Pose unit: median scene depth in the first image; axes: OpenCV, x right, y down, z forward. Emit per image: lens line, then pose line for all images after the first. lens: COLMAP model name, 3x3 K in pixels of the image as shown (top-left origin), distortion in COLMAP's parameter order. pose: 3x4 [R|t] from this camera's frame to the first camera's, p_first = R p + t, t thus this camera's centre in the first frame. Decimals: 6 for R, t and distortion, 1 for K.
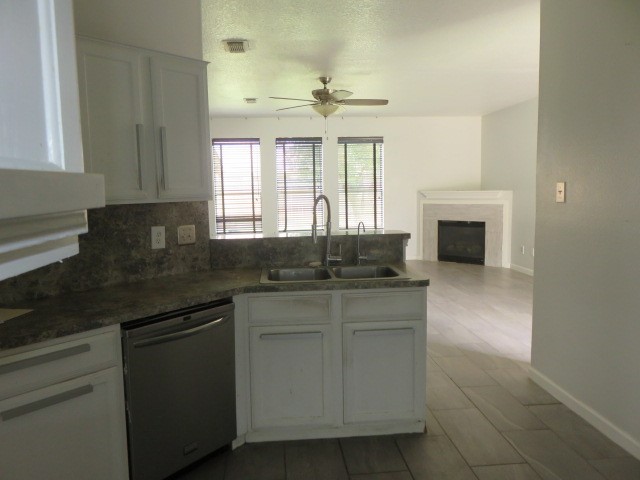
lens RADIAL K [[485.1, 0, 317.0], [0, 485.1, 238.1], [0, 0, 1]] dist [-0.010732, 0.018452]
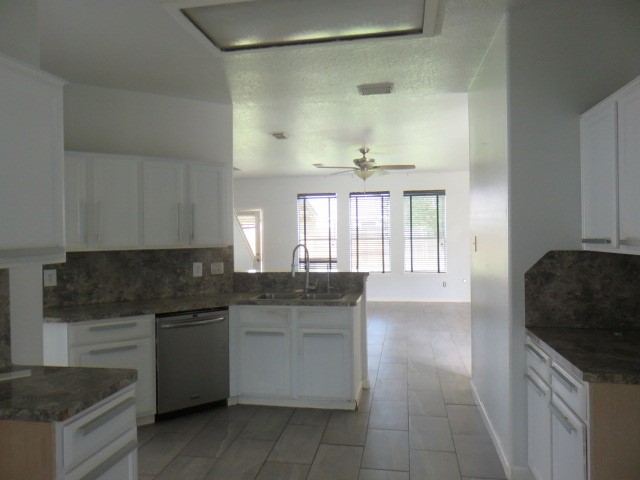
lens RADIAL K [[485.1, 0, 316.3], [0, 485.1, 236.6], [0, 0, 1]] dist [-0.010732, 0.018452]
pose [[0.963577, 0.006771, -0.267345, 0.234470], [-0.031490, 0.995598, -0.088283, 0.009441], [0.265570, 0.093486, 0.959548, -0.217596]]
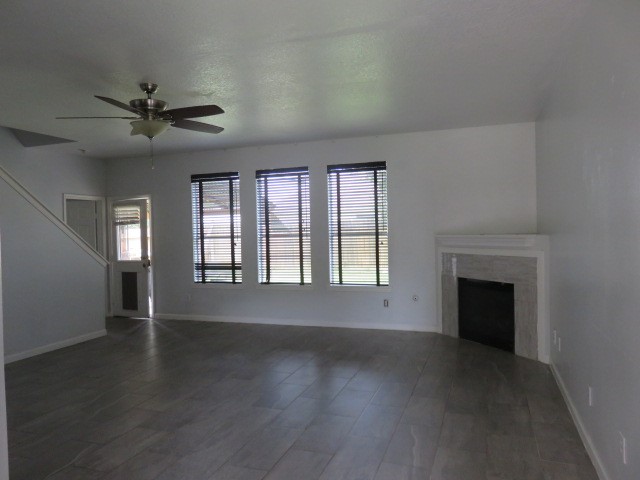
lens RADIAL K [[485.1, 0, 315.4], [0, 485.1, 237.0], [0, 0, 1]] dist [-0.010732, 0.018452]
pose [[0.904133, 0.004254, -0.427231, 0.558359], [-0.037326, 0.996914, -0.069066, -0.060627], [0.425619, 0.078391, 0.901501, 0.464335]]
